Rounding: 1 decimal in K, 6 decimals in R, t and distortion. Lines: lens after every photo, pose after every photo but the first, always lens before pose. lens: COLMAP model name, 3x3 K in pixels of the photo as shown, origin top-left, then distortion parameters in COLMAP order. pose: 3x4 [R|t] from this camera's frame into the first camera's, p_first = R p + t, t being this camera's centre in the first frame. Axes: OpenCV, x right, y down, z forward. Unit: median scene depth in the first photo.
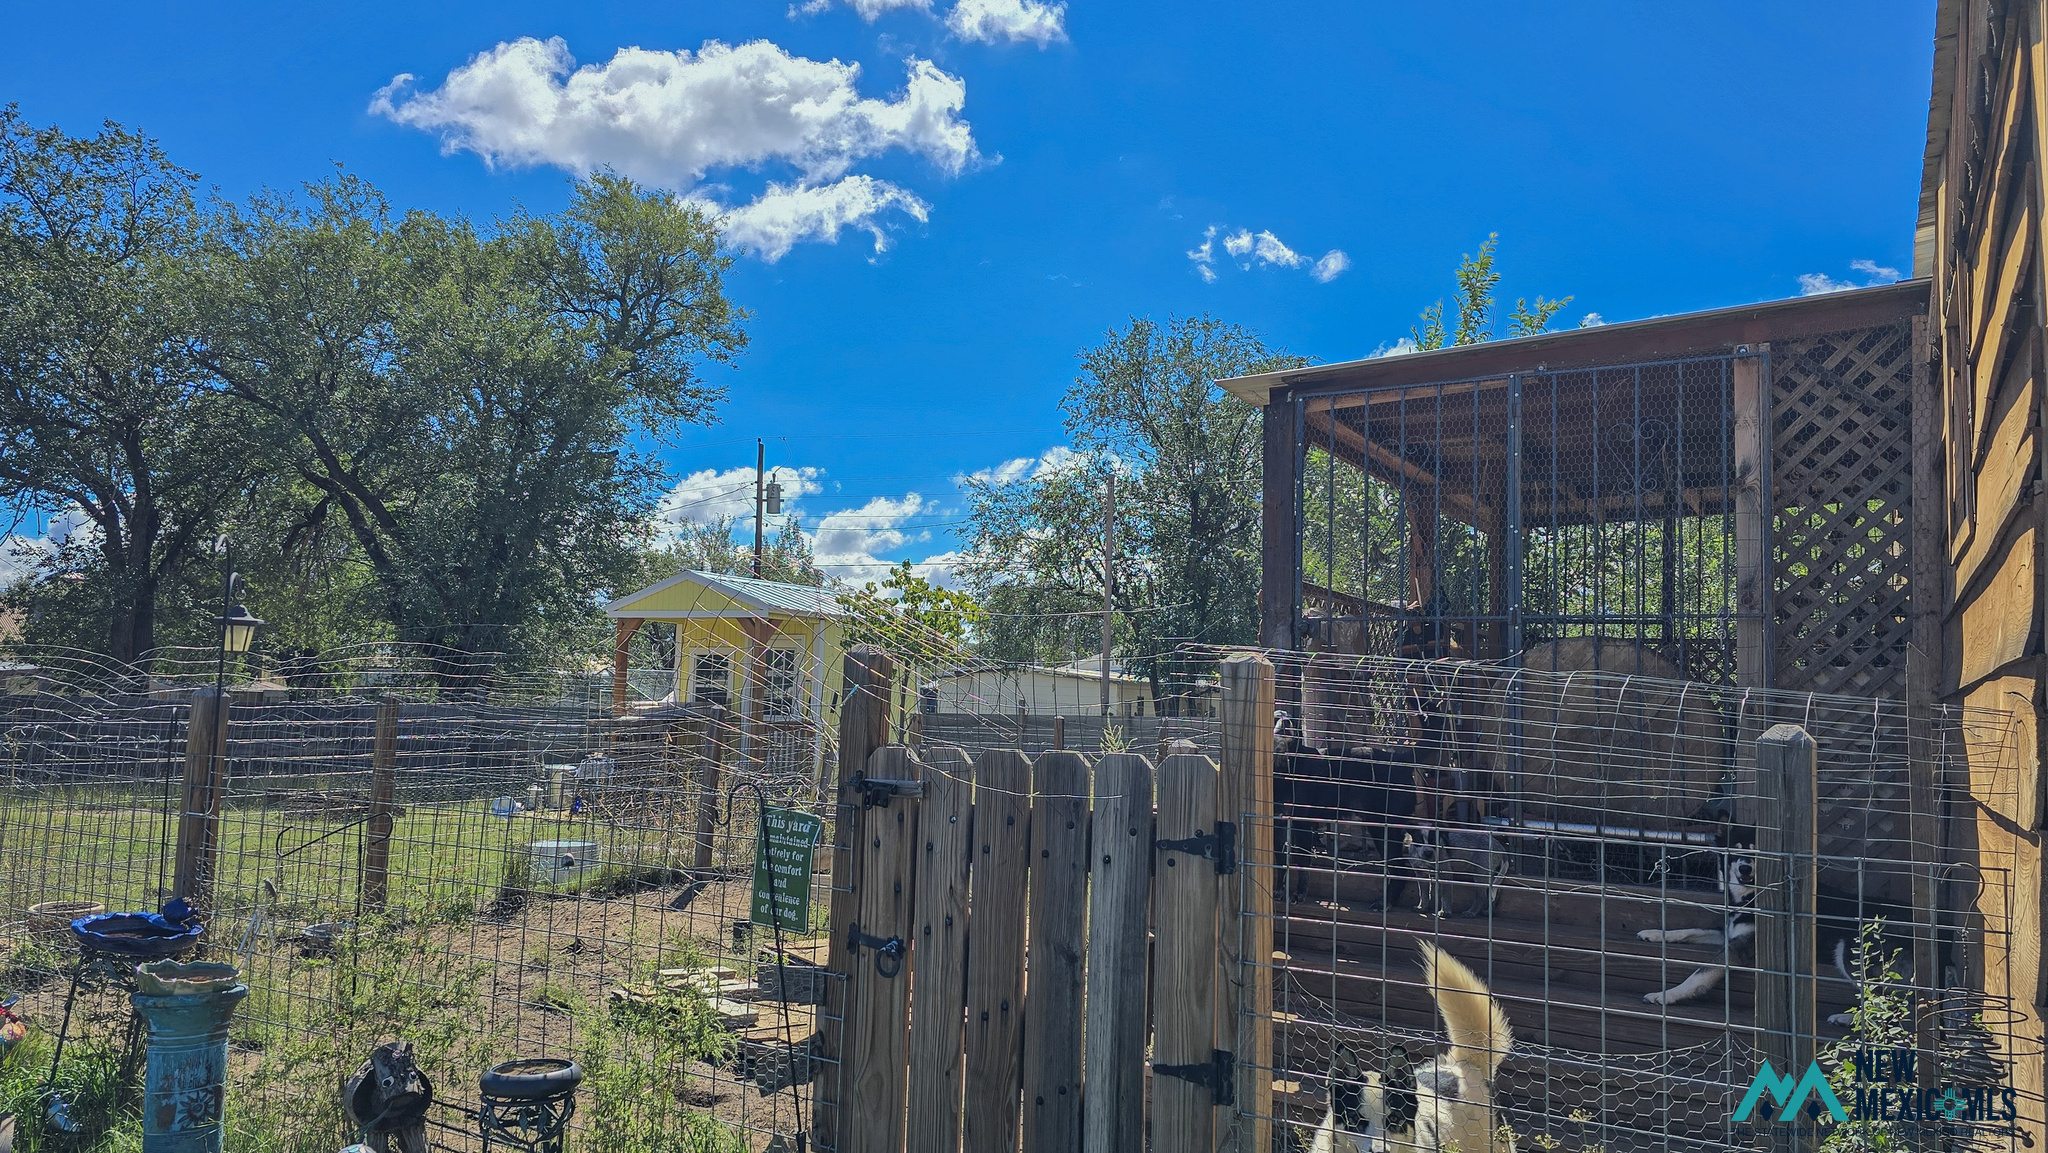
lens RADIAL K [[1465.0, 0, 1024.0], [0, 1465.0, 576.5], [0, 0, 1]] dist [0.002509, 0.000132]
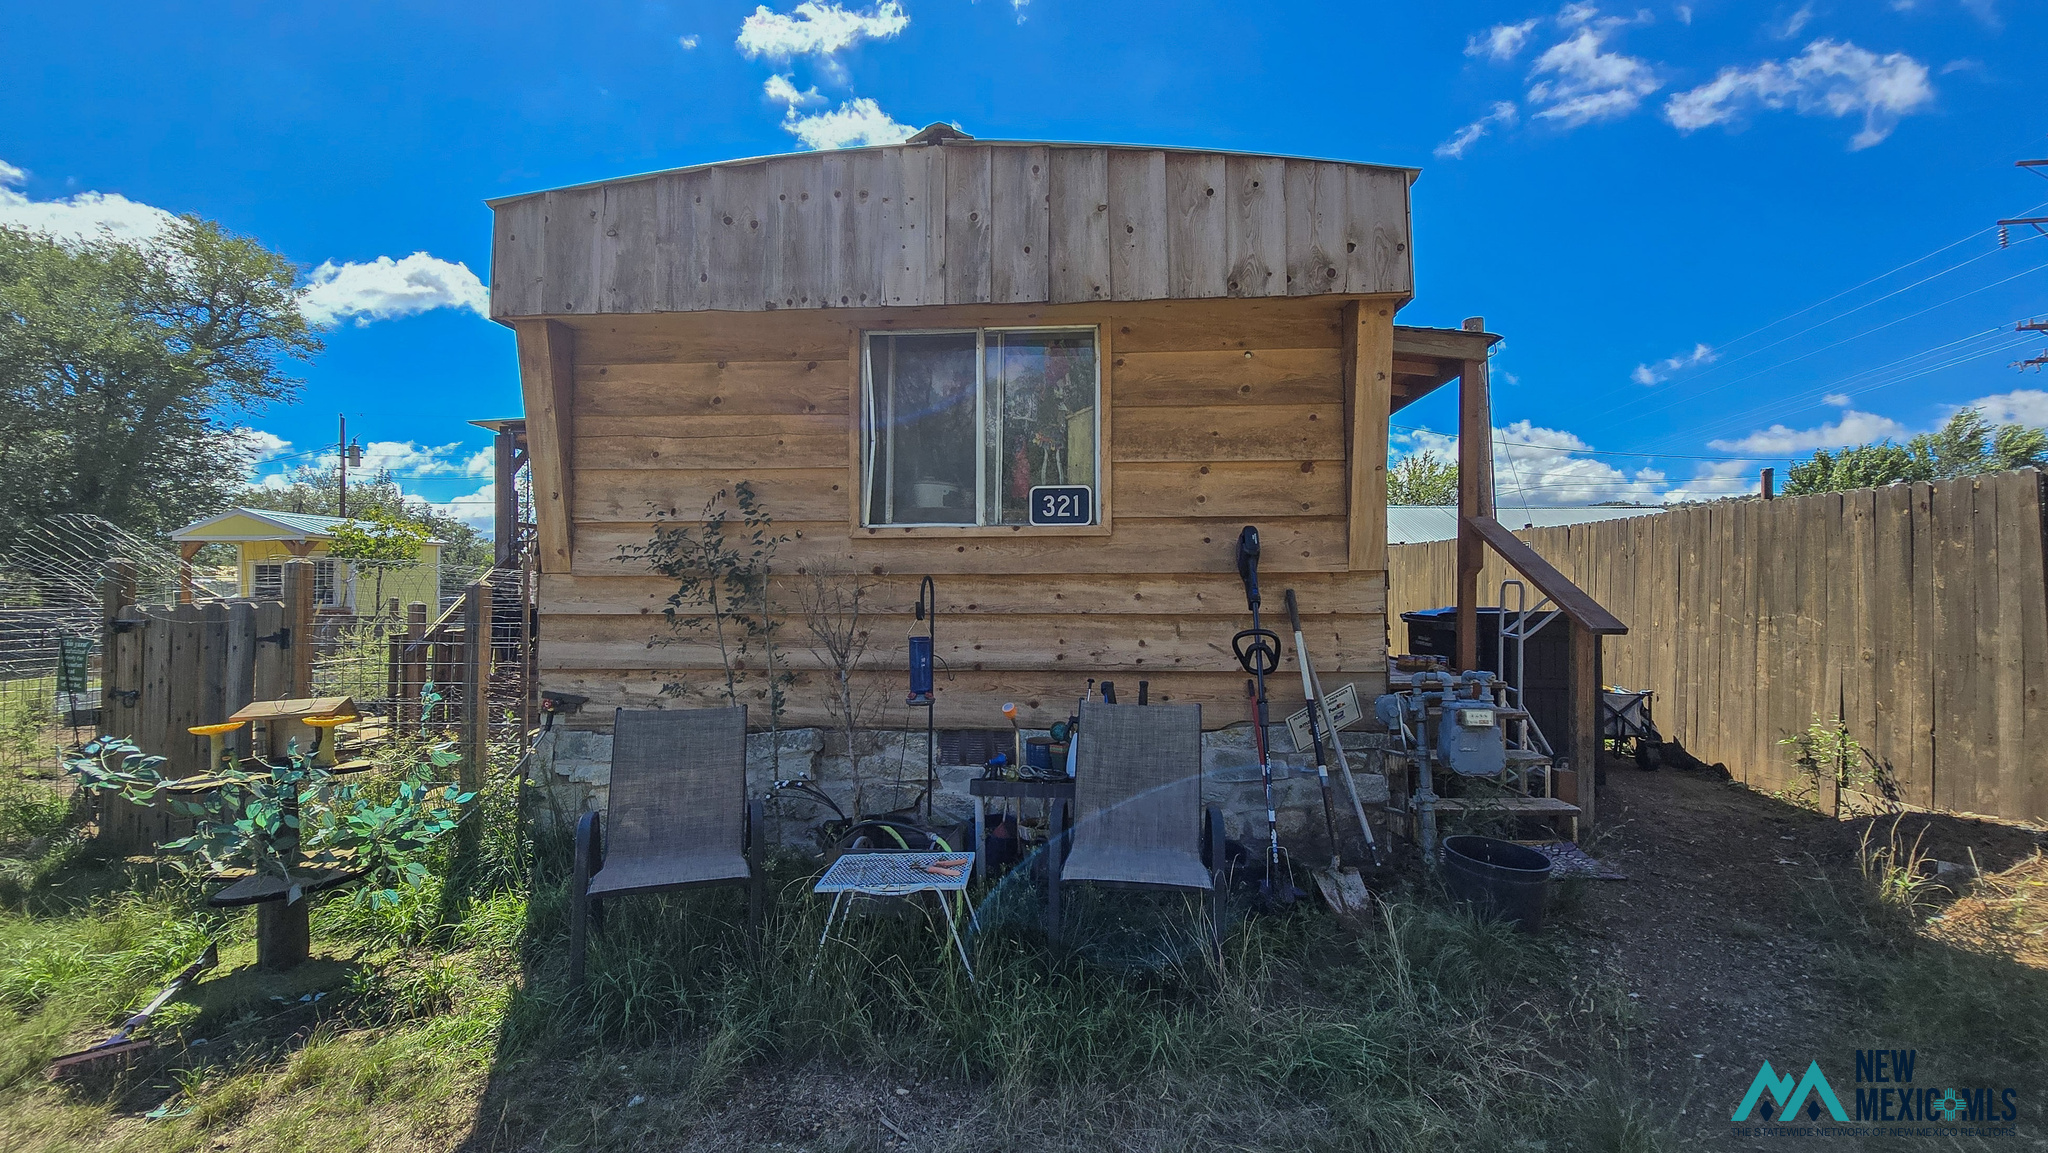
lens RADIAL K [[856.6, 0, 1024.0], [0, 856.6, 576.5], [0, 0, 1]] dist [-0.001582, 0.000086]
pose [[0.901567, -0.031487, 0.431493, 0.077268], [-0.003781, 0.996737, 0.080634, -0.004749], [-0.432624, -0.074329, 0.898505, -0.099023]]
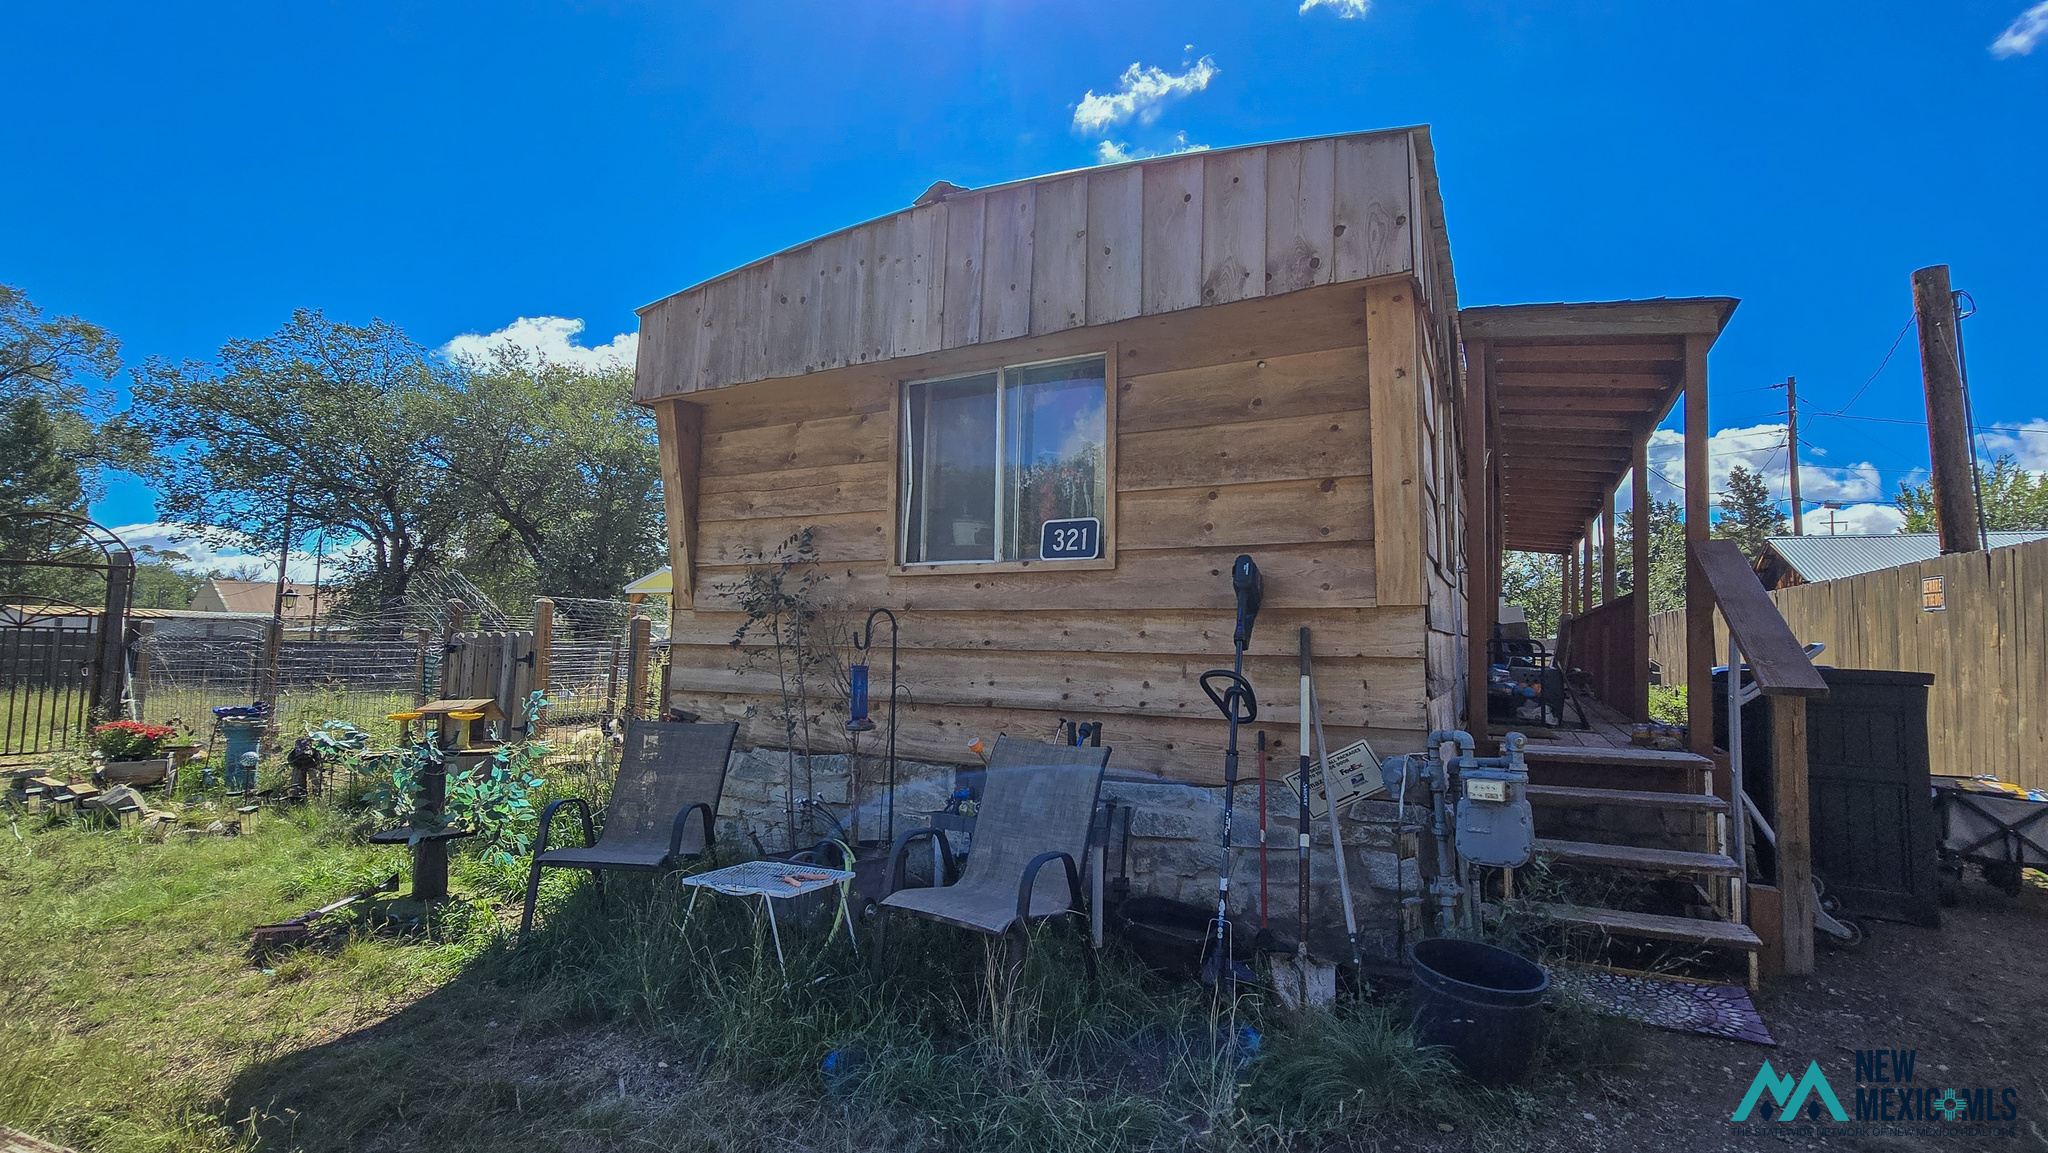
lens RADIAL K [[906.1, 0, 1024.0], [0, 906.1, 576.5], [0, 0, 1]] dist [-0.001358, -0.000331]
pose [[0.999554, -0.020294, 0.021912, 0.142250], [0.019893, 0.999633, 0.018387, -0.001465], [-0.022277, -0.017943, 0.999591, -0.121385]]
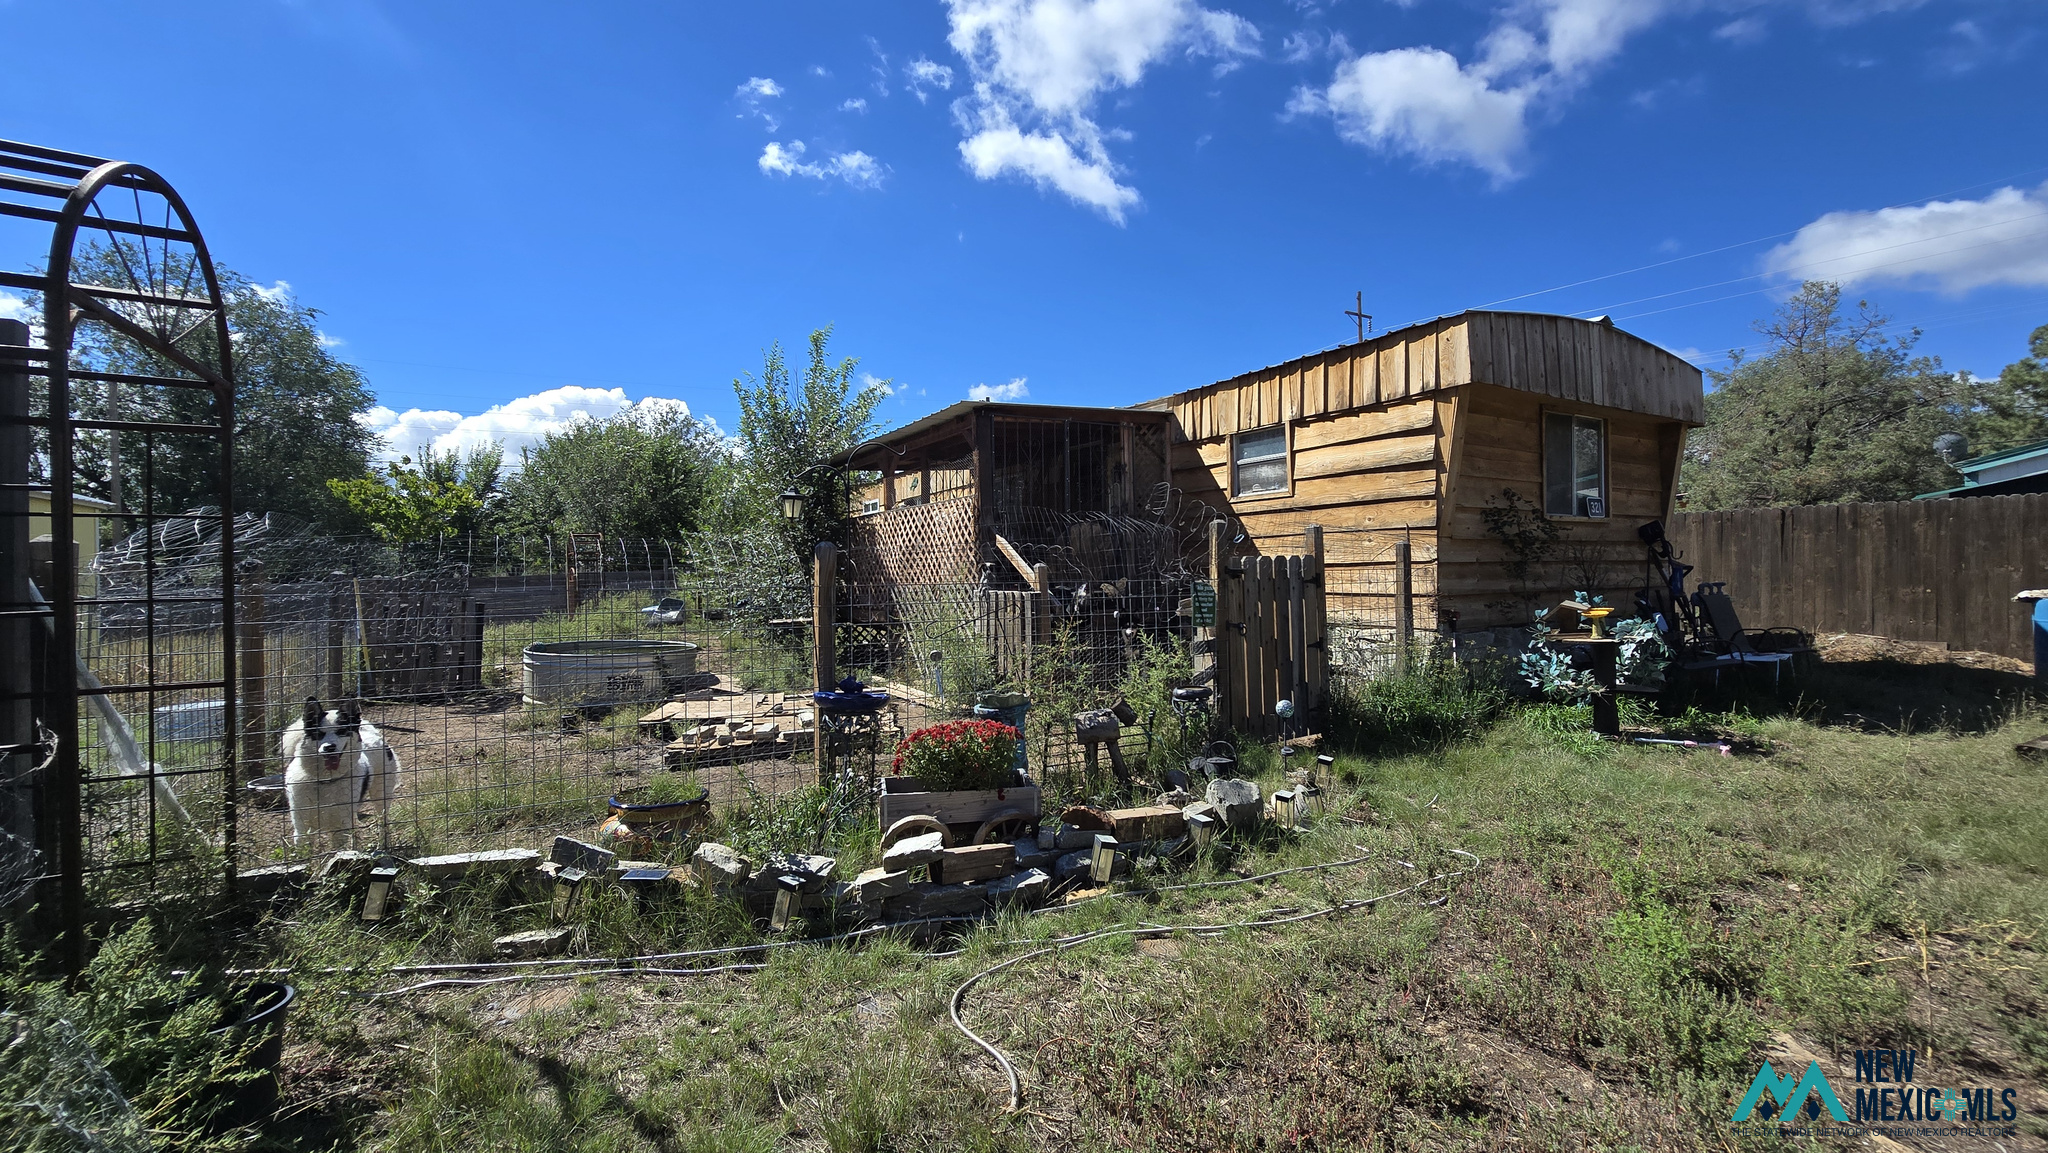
lens RADIAL K [[856.6, 0, 1024.0], [0, 856.6, 576.5], [0, 0, 1]] dist [-0.001582, 0.000086]
pose [[0.477966, -0.043108, 0.877320, -0.240026], [-0.043236, 0.996430, 0.072516, 0.007191], [-0.877313, -0.072592, 0.474396, 0.080285]]
